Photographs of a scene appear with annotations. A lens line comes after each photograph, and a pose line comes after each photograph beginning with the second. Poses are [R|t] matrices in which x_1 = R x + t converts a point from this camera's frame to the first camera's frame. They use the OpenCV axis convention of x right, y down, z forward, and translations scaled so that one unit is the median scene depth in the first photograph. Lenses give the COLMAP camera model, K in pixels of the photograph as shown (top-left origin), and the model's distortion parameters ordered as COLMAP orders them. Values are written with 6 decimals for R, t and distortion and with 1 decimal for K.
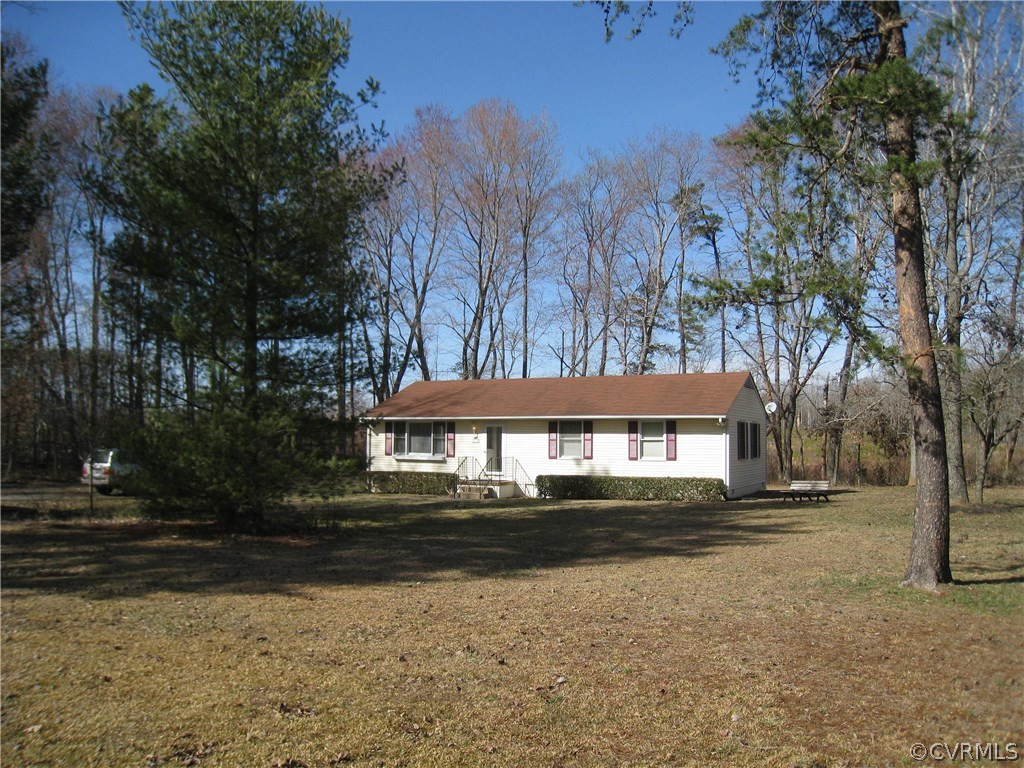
lens RADIAL K [[818.4, 0, 512.0], [0, 818.4, 384.0], [0, 0, 1]] dist [-0.006330, -0.001765]
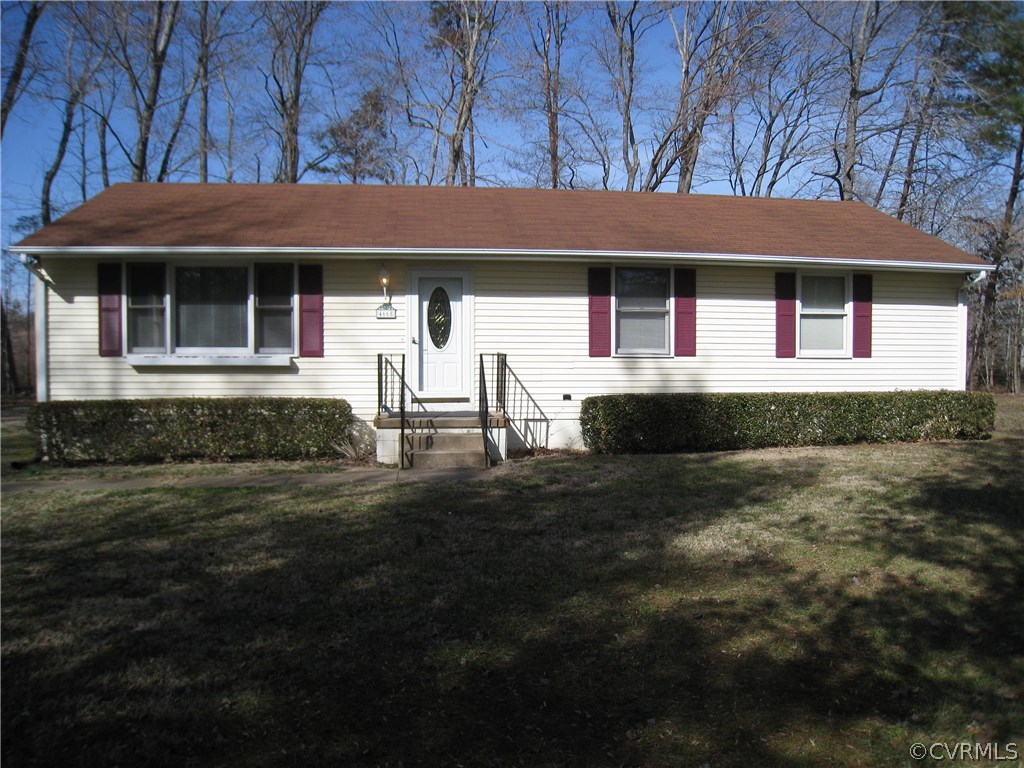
lens RADIAL K [[818.4, 0, 512.0], [0, 818.4, 384.0], [0, 0, 1]] dist [-0.006330, -0.001765]
pose [[0.766513, -0.053036, 0.640036, -0.247330], [-0.048658, 0.988924, 0.140220, 0.045645], [-0.640383, -0.138623, 0.755442, 0.670329]]
